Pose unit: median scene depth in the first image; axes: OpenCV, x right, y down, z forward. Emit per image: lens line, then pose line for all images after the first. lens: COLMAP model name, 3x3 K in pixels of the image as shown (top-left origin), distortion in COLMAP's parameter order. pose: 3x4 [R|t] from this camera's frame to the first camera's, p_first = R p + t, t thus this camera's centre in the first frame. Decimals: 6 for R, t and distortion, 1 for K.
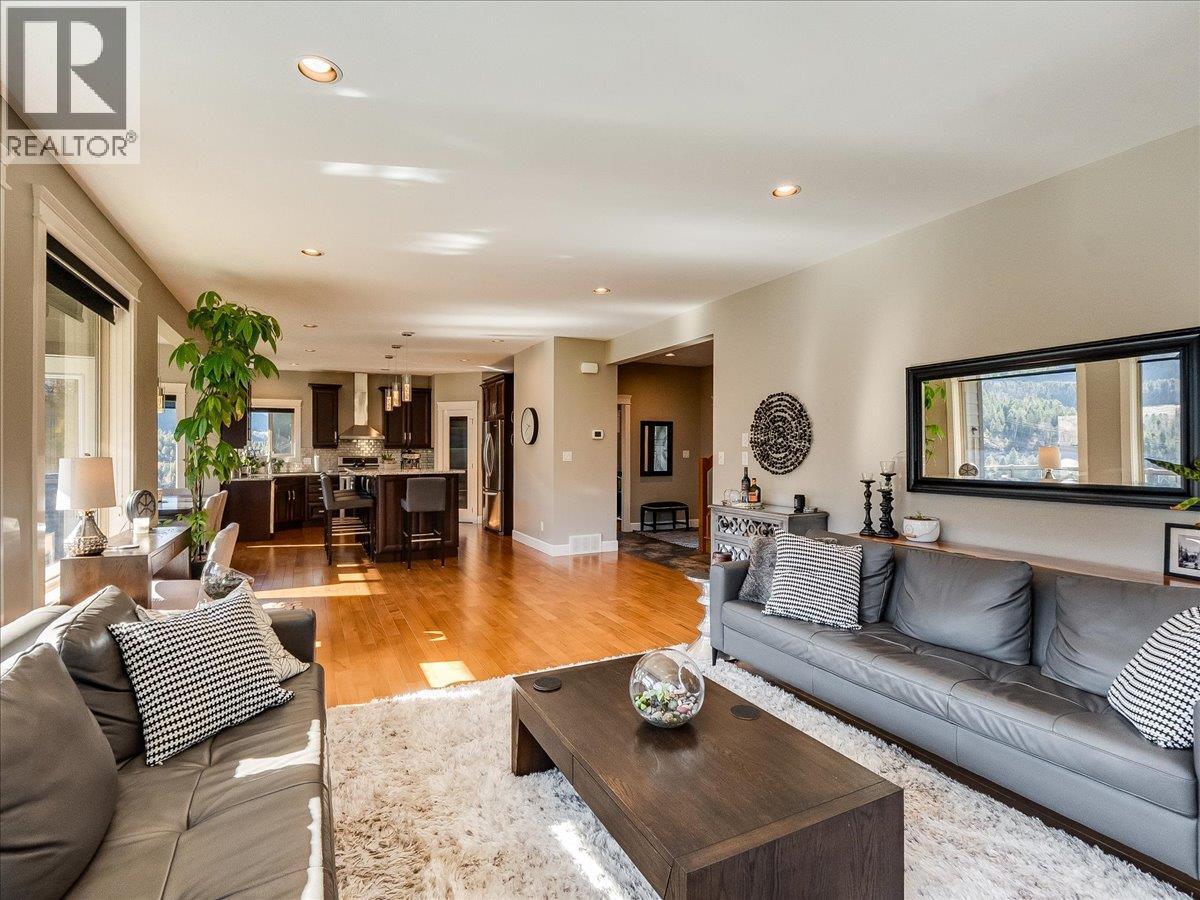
lens RADIAL K [[565.2, 0, 599.3], [0, 565.2, 459.2], [0, 0, 1]] dist [-0.014589, 0.000505]
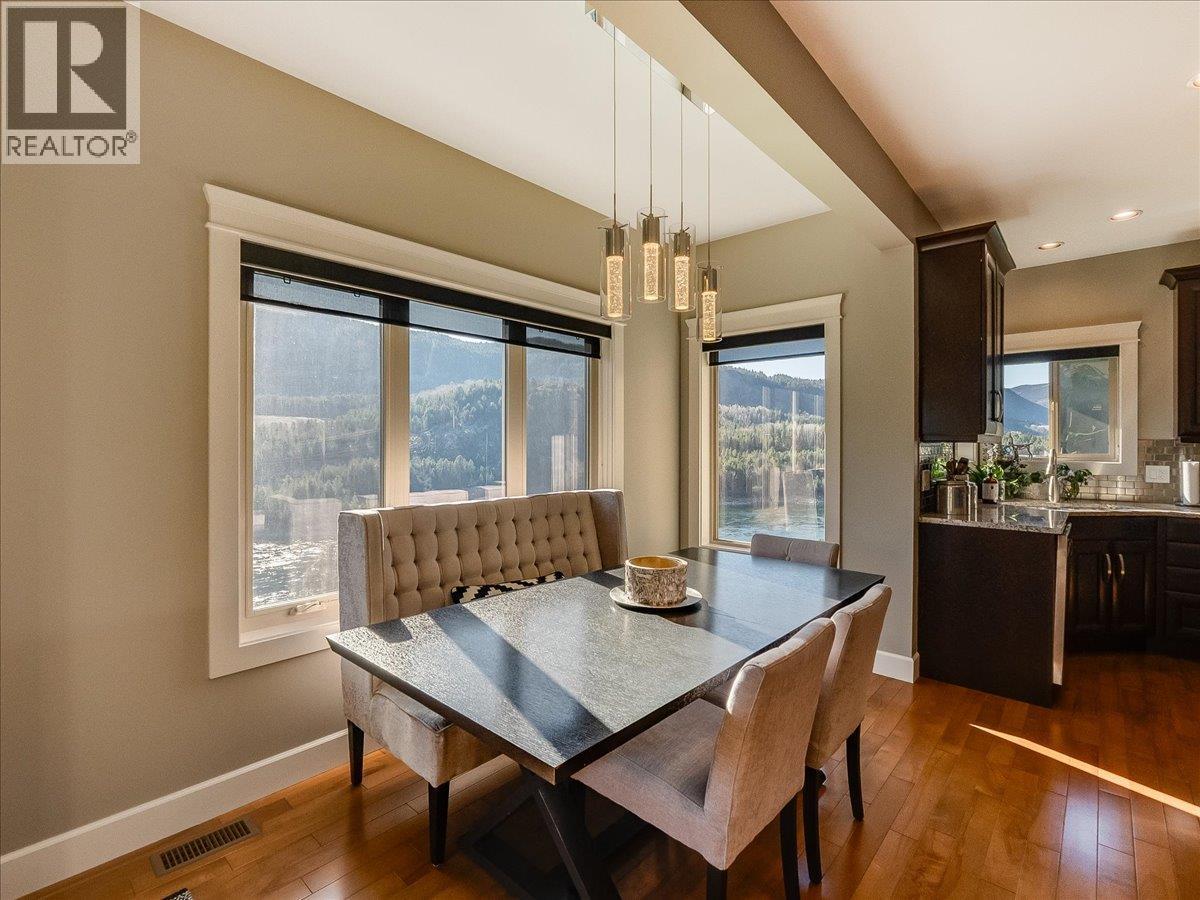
lens RADIAL K [[568.7, 0, 597.4], [0, 568.7, 459.0], [0, 0, 1]] dist [-0.021698, 0.000738]
pose [[0.361395, 0.027975, -0.931993, -0.312206], [-0.011717, 0.999607, 0.025461, -0.012622], [0.932339, 0.001718, 0.361580, 0.521120]]
